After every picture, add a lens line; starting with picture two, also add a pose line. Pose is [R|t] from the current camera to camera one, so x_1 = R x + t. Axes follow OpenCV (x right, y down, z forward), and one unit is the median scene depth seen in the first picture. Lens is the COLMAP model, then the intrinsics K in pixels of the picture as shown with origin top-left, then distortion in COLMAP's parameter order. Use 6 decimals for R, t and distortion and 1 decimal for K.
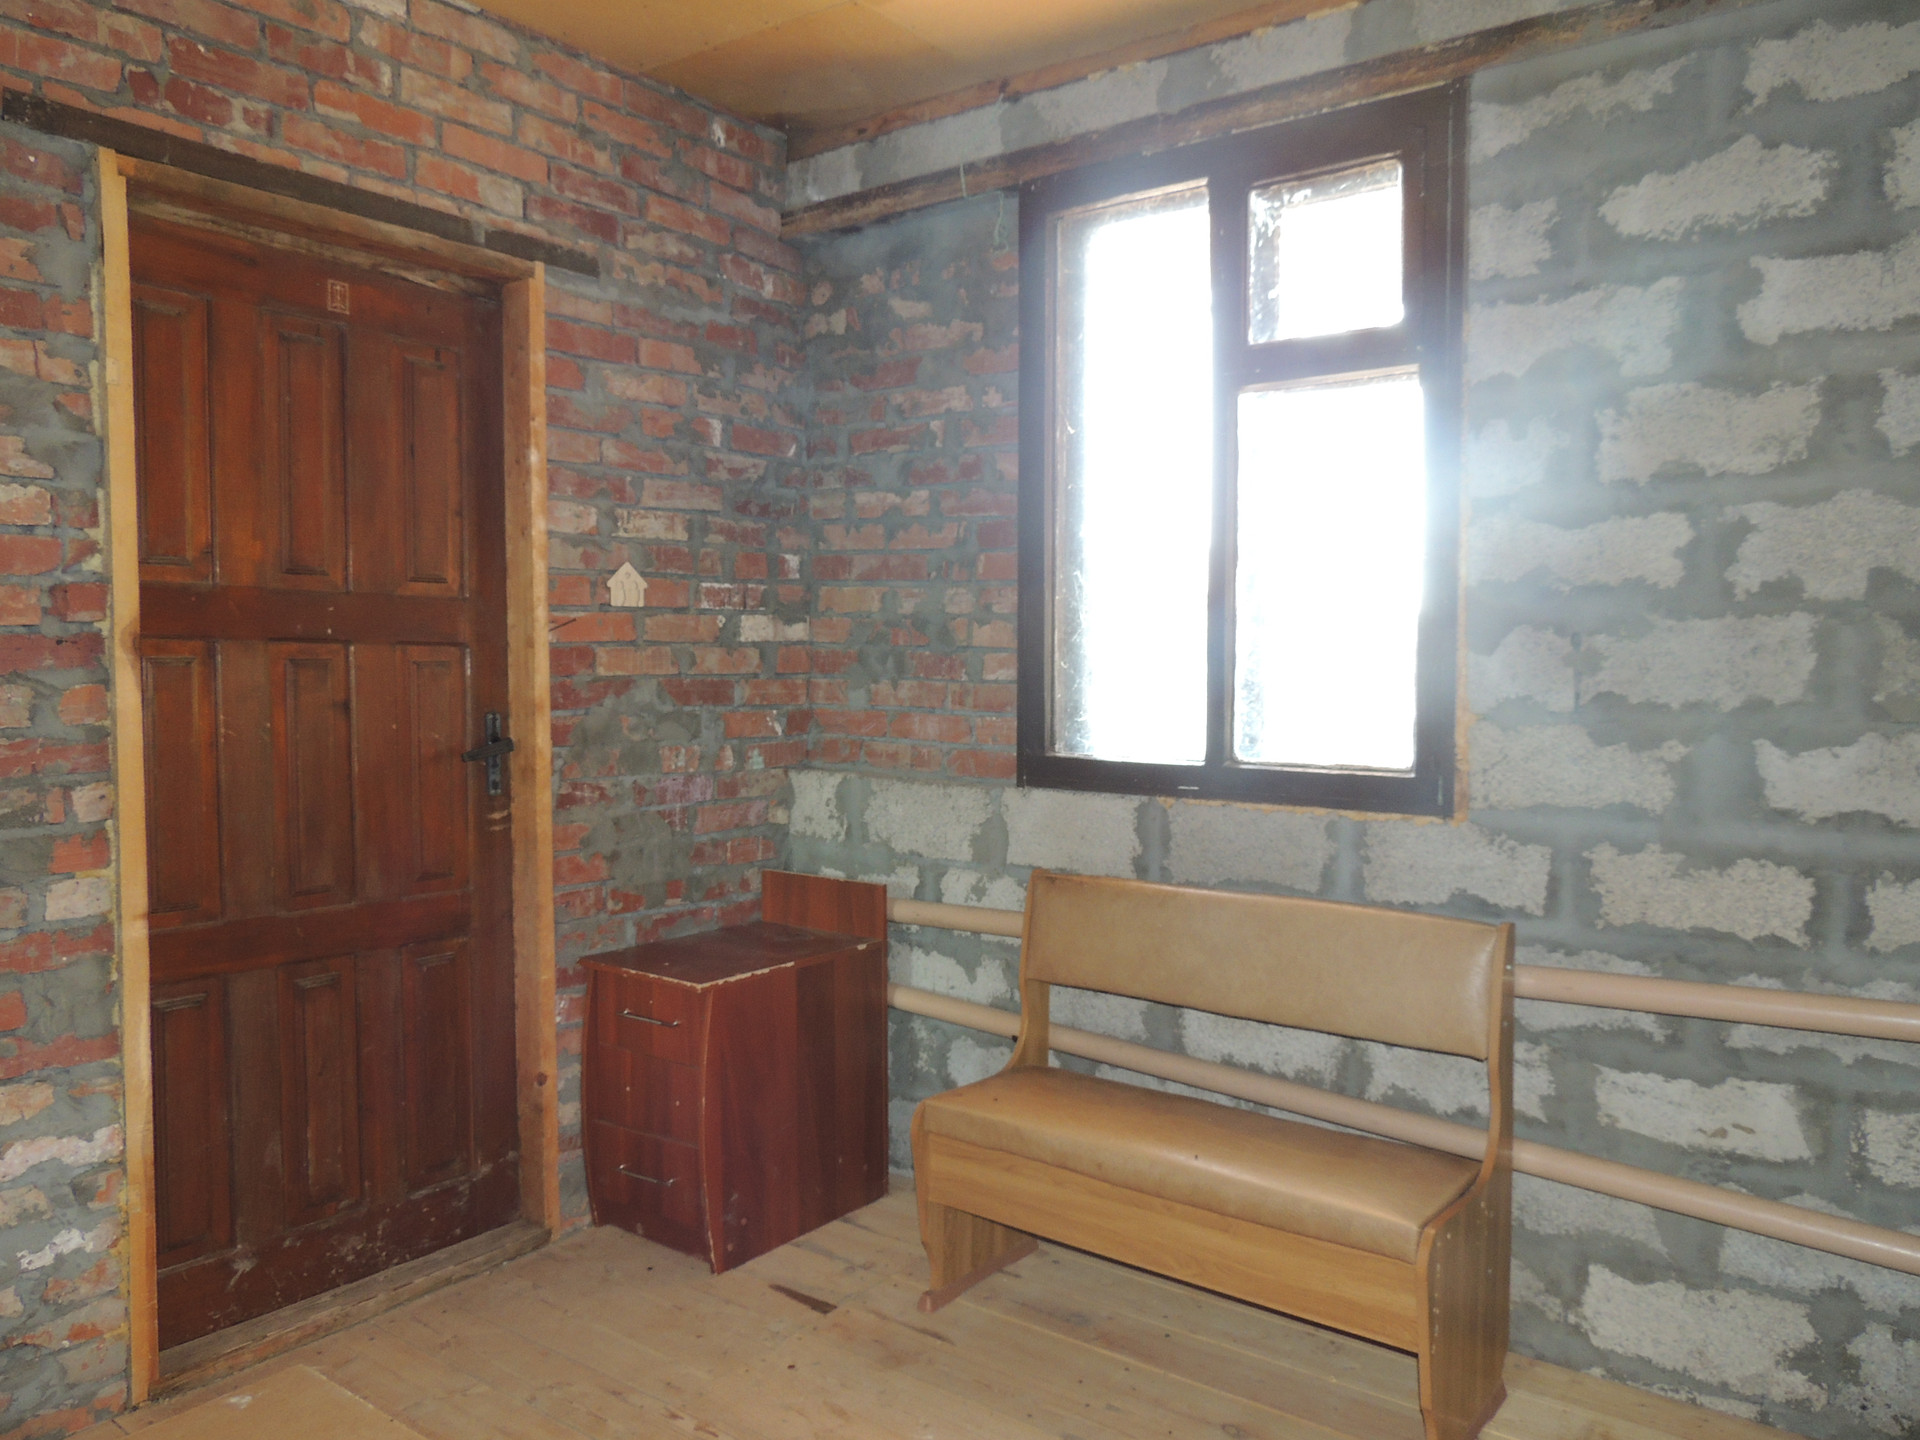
lens RADIAL K [[1364.9, 0, 959.8], [0, 1364.9, 728.0], [0, 0, 1]] dist [-0.026353, 0.008833]
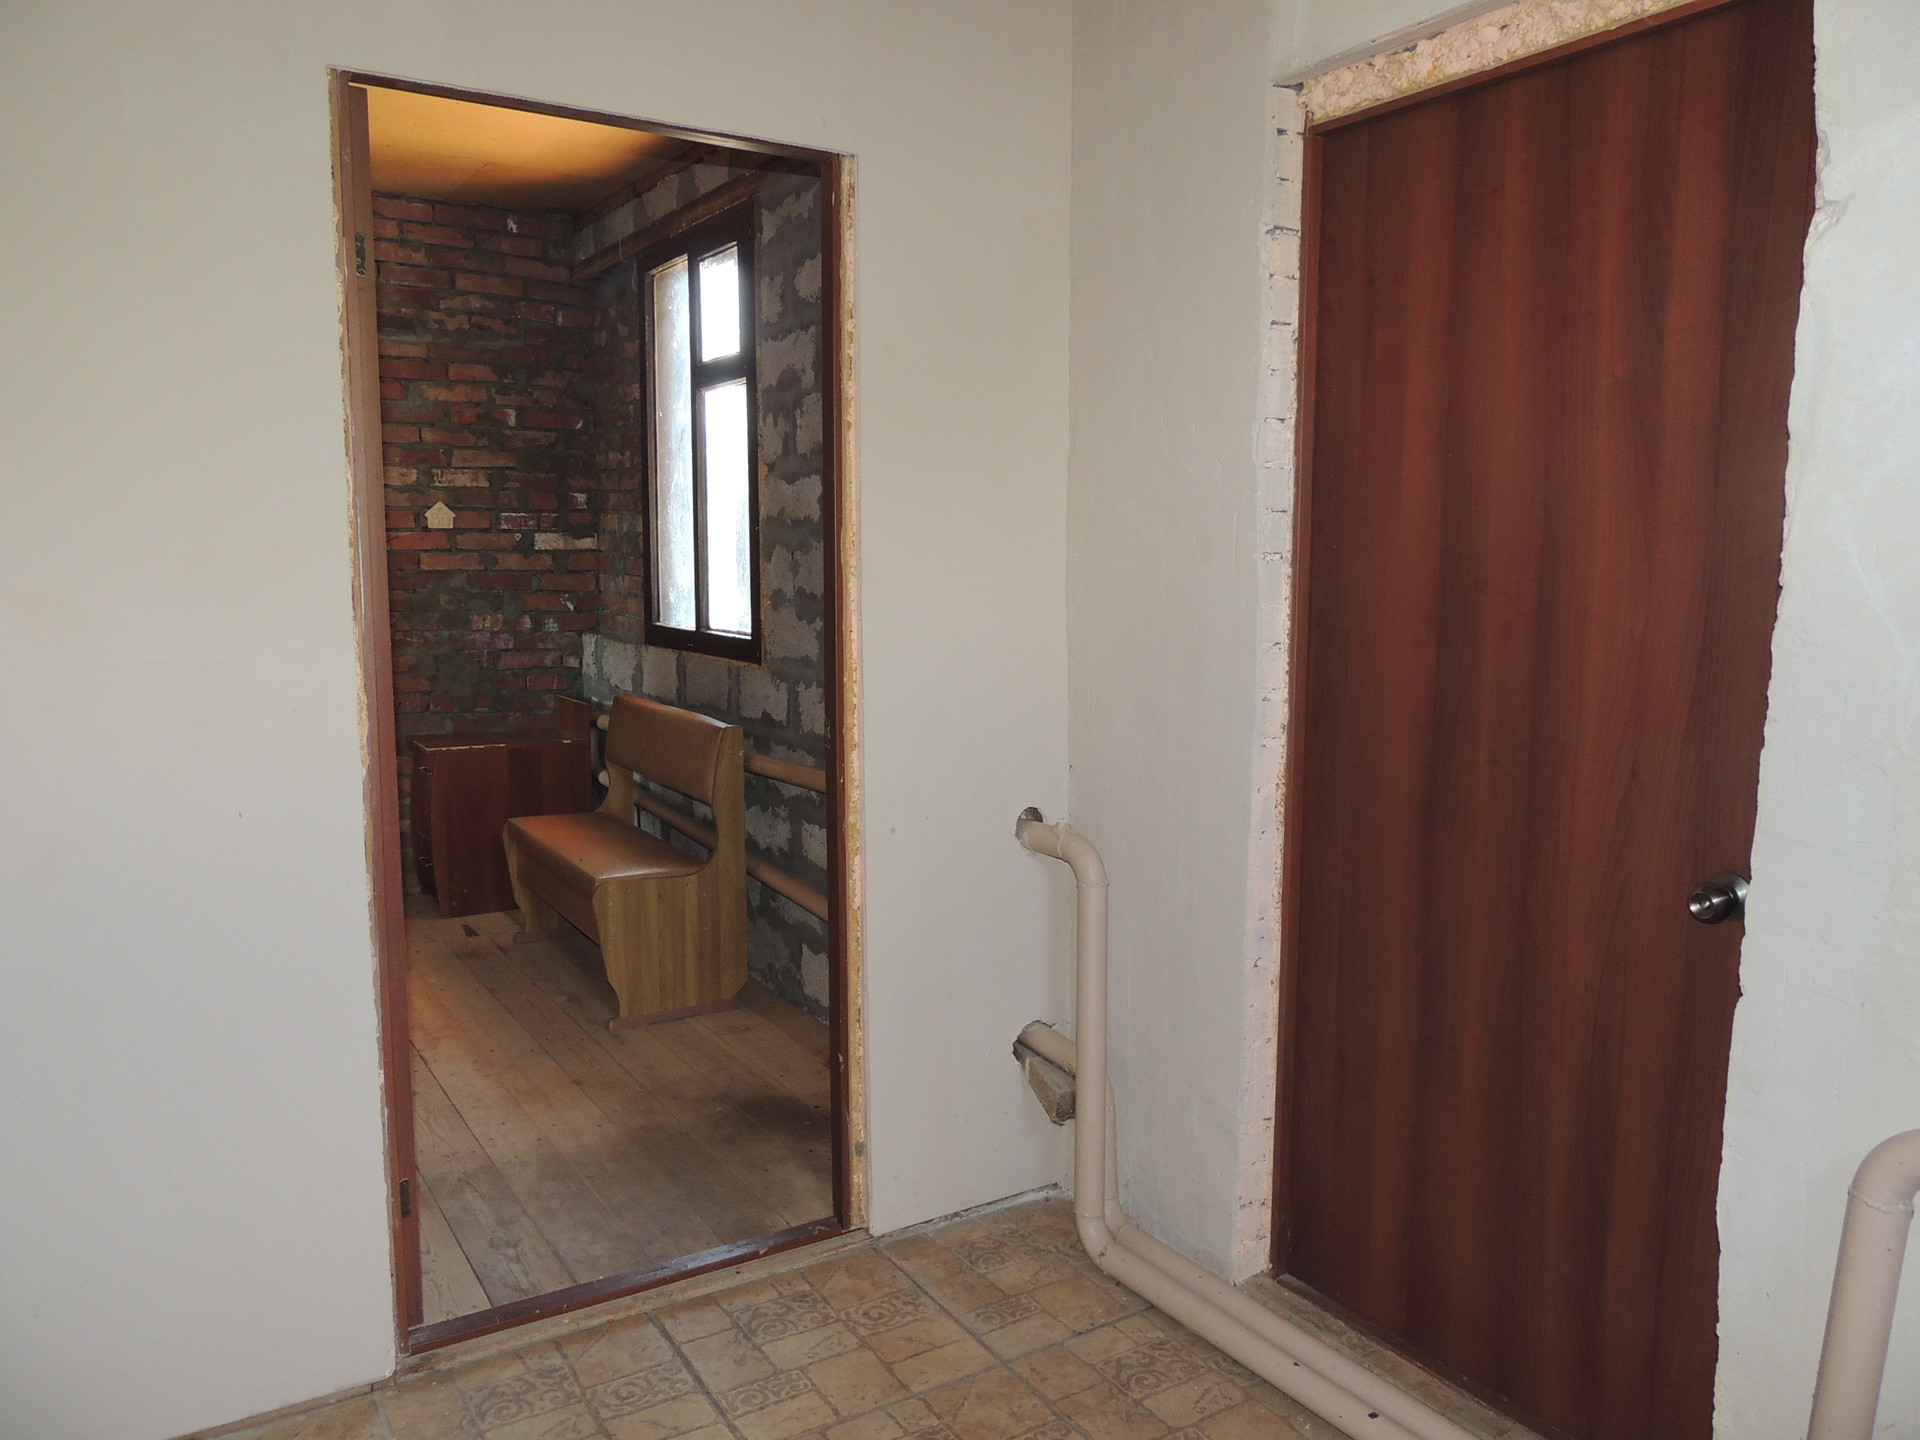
lens RADIAL K [[1364.9, 0, 959.8], [0, 1364.9, 728.0], [0, 0, 1]] dist [-0.026353, 0.008833]
pose [[0.938122, 0.053244, -0.342187, 0.943074], [-0.028415, 0.996613, 0.077174, 0.007662], [0.345137, -0.062675, 0.936457, -0.354415]]
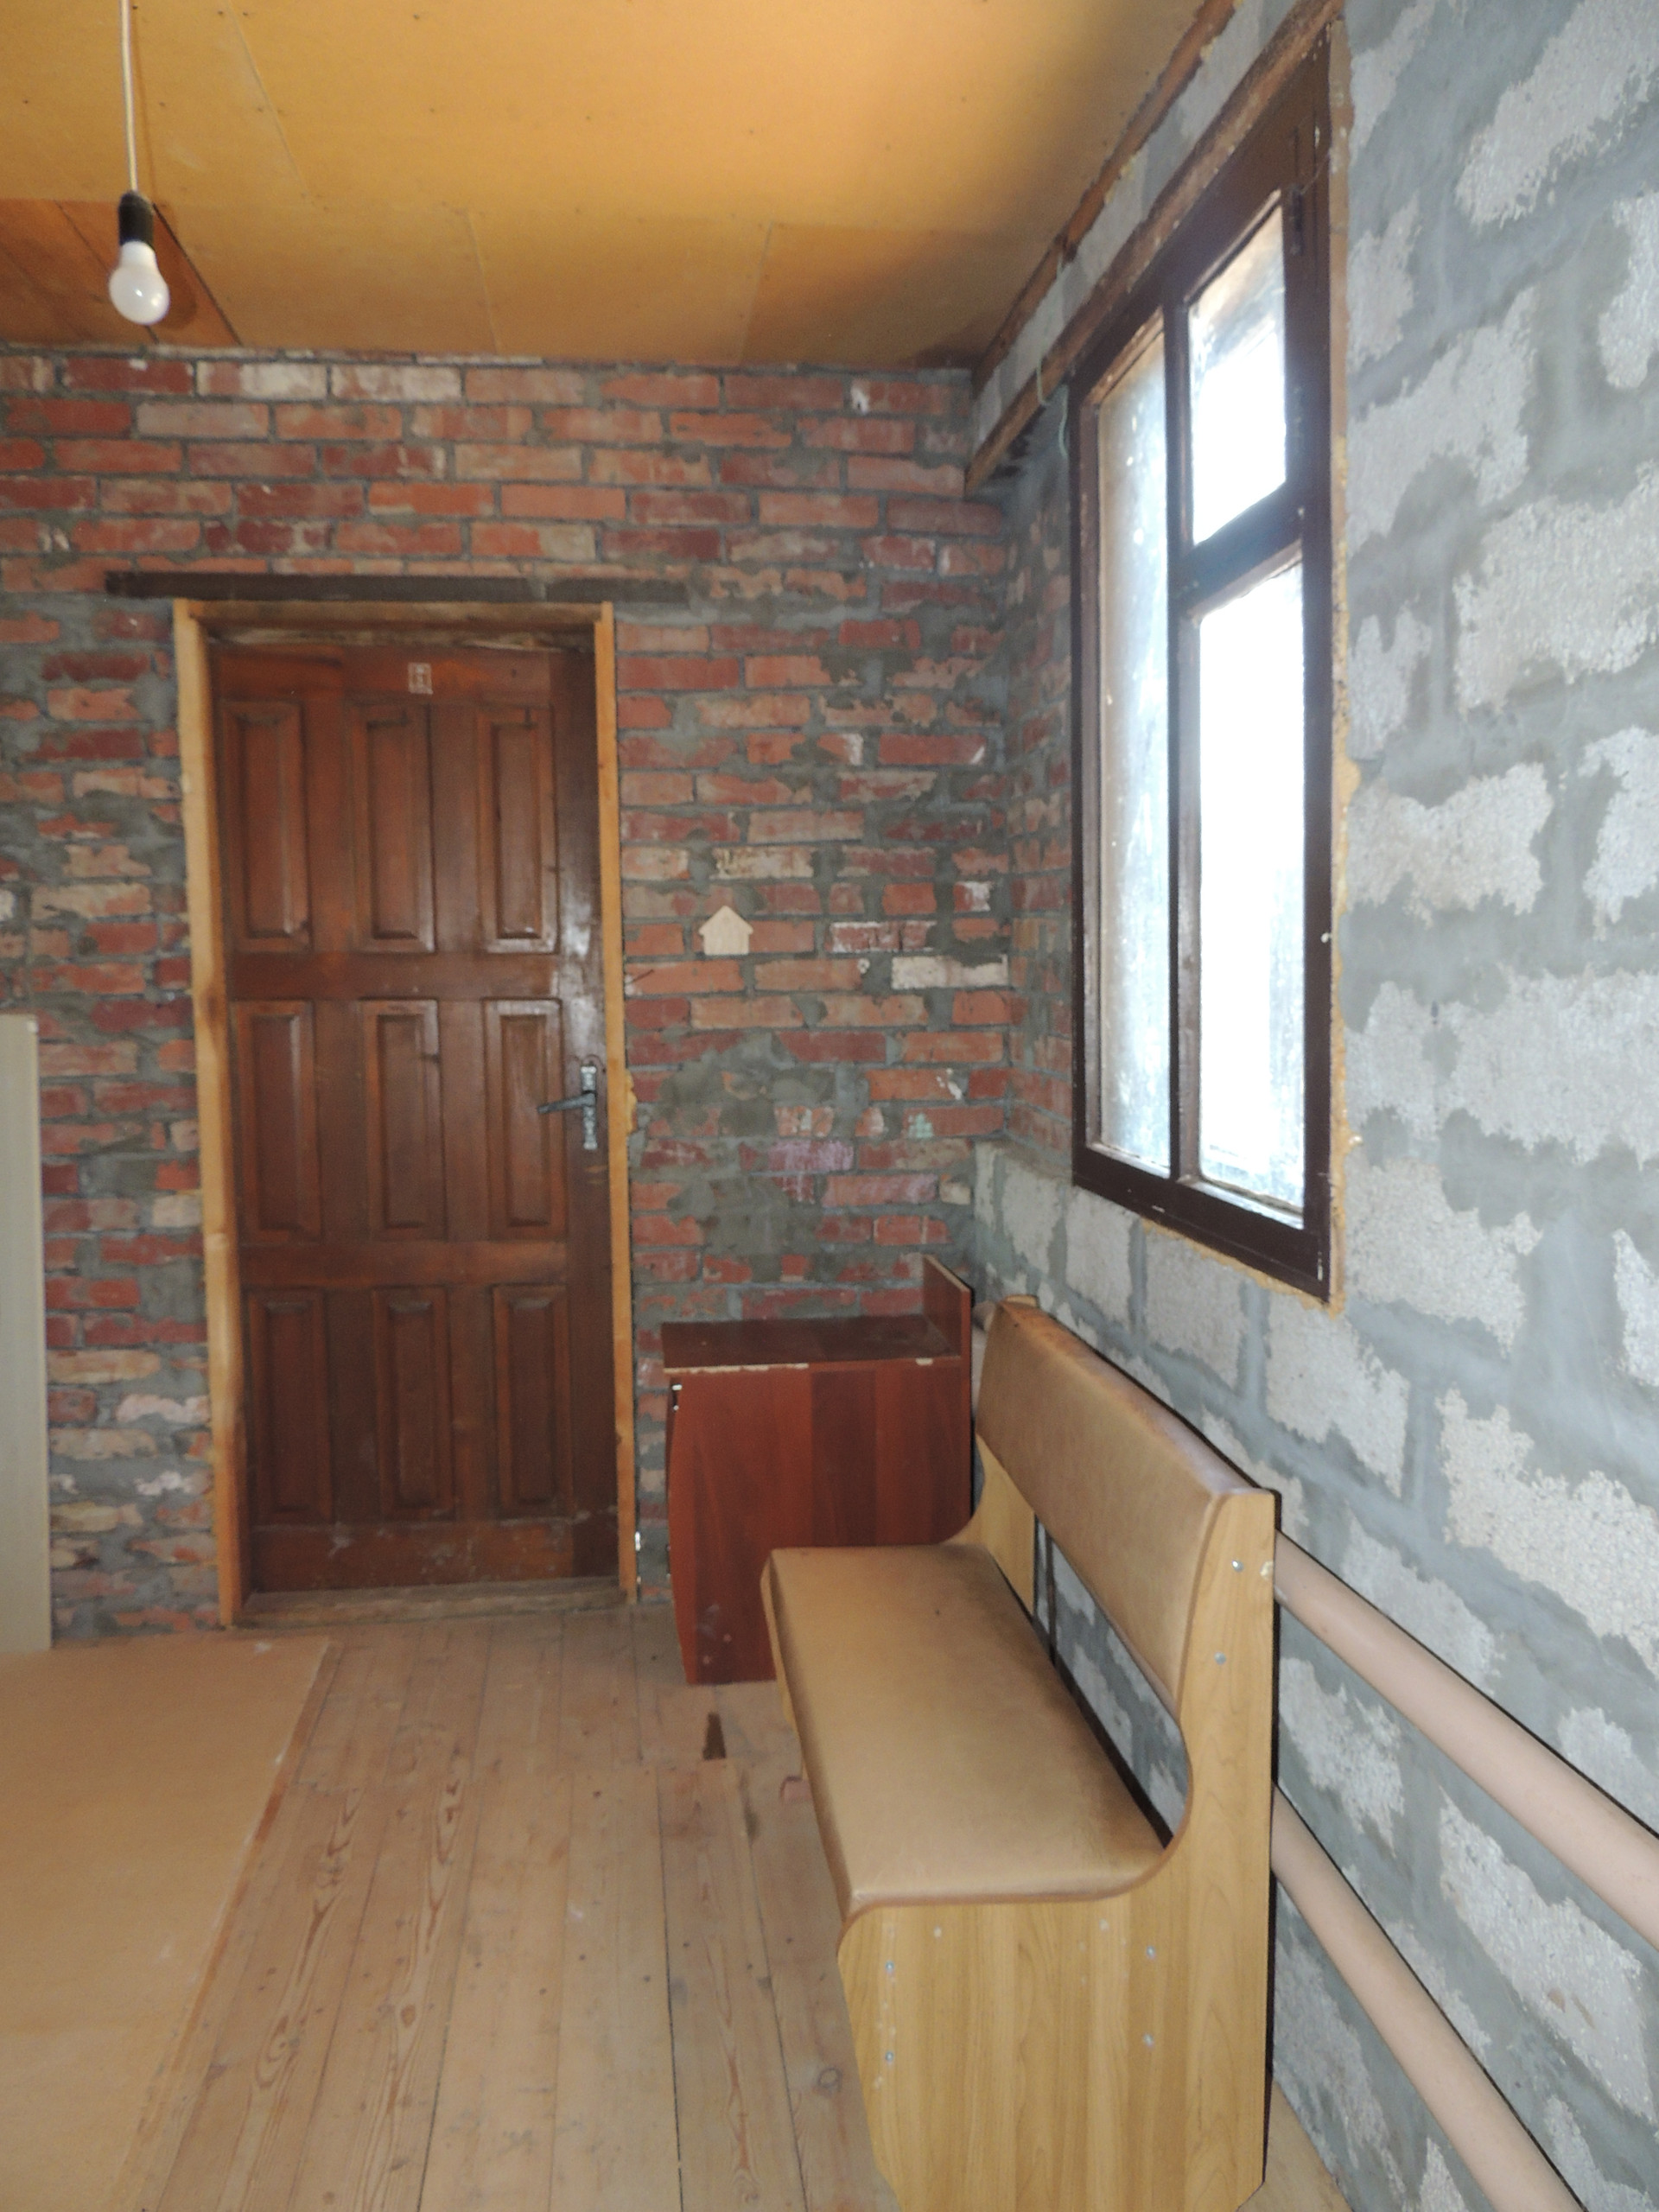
lens RADIAL K [[1572.4, 0, 822.1], [0, 1572.4, 1110.3], [0, 0, 1]] dist [-0.026353, 0.008833]
pose [[0.698681, 0.053191, -0.713453, 0.575158], [-0.023873, 0.998410, 0.051057, -0.040344], [0.715035, -0.018640, 0.698840, 0.302976]]
